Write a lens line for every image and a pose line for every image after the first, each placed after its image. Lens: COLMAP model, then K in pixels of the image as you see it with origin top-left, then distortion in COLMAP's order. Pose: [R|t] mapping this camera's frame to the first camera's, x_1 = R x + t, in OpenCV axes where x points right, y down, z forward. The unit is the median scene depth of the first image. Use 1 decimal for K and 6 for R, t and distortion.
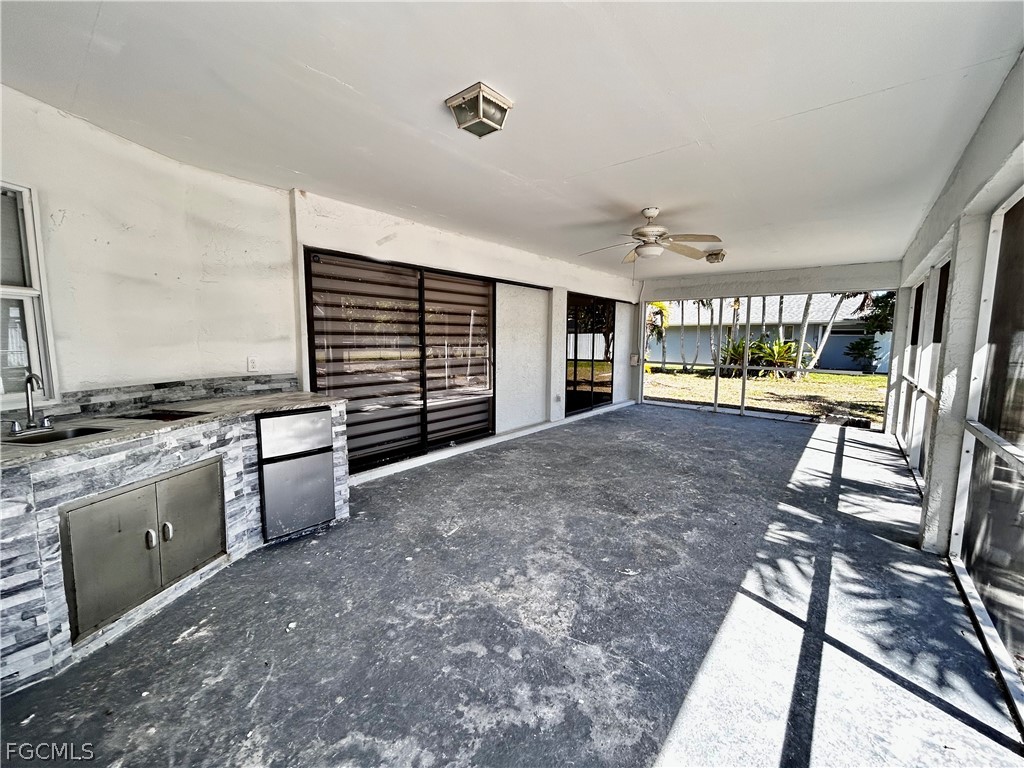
lens RADIAL K [[416.5, 0, 506.4], [0, 416.5, 384.8], [0, 0, 1]] dist [0.001534, 0.000288]
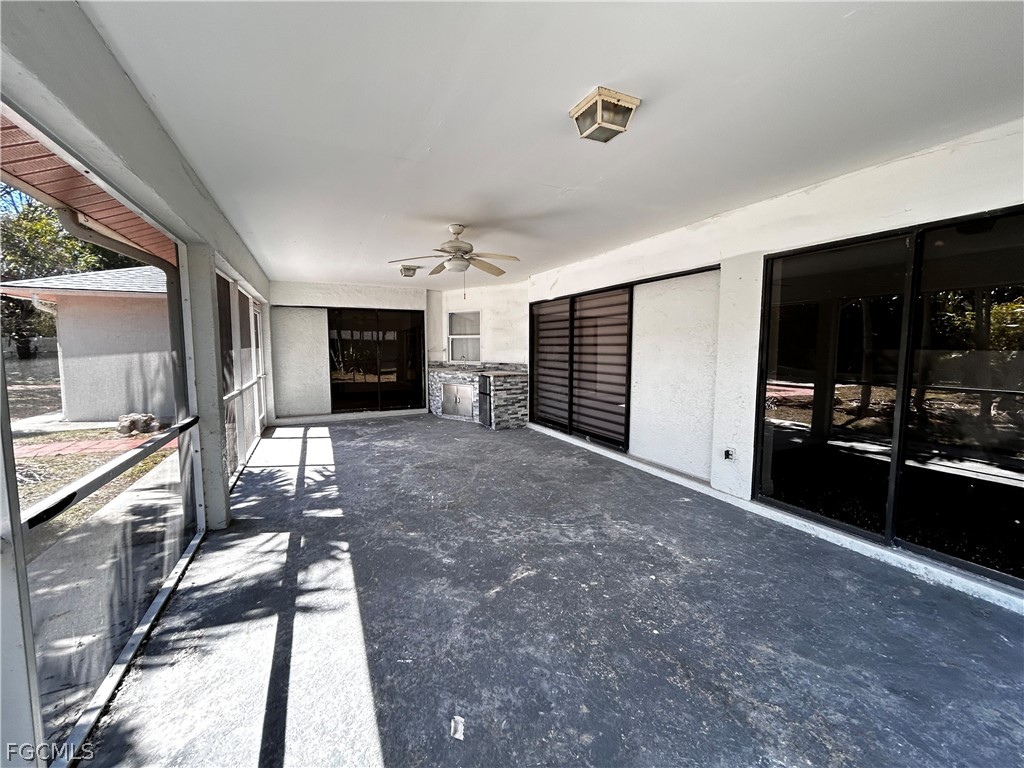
lens RADIAL K [[416.5, 0, 515.5], [0, 416.5, 381.7], [0, 0, 1]] dist [0.001534, 0.000288]
pose [[-0.417025, 0.075140, -0.905784, 1.391234], [-0.099368, 0.986834, 0.127613, -0.199064], [0.903447, 0.143224, -0.404068, 1.768691]]
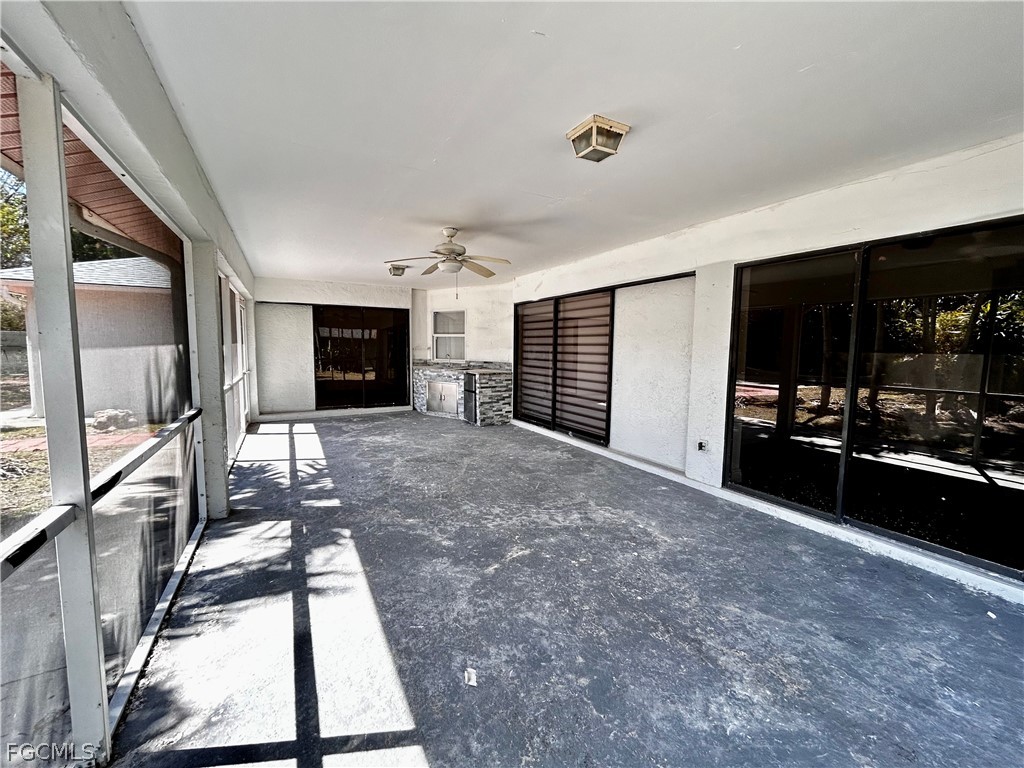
lens RADIAL K [[416.5, 0, 515.6], [0, 416.5, 381.4], [0, 0, 1]] dist [0.001534, 0.000288]
pose [[-0.366195, 0.071610, -0.927779, 1.466531], [-0.113203, 0.986201, 0.120801, -0.192691], [0.923627, 0.149264, -0.353035, 1.761170]]
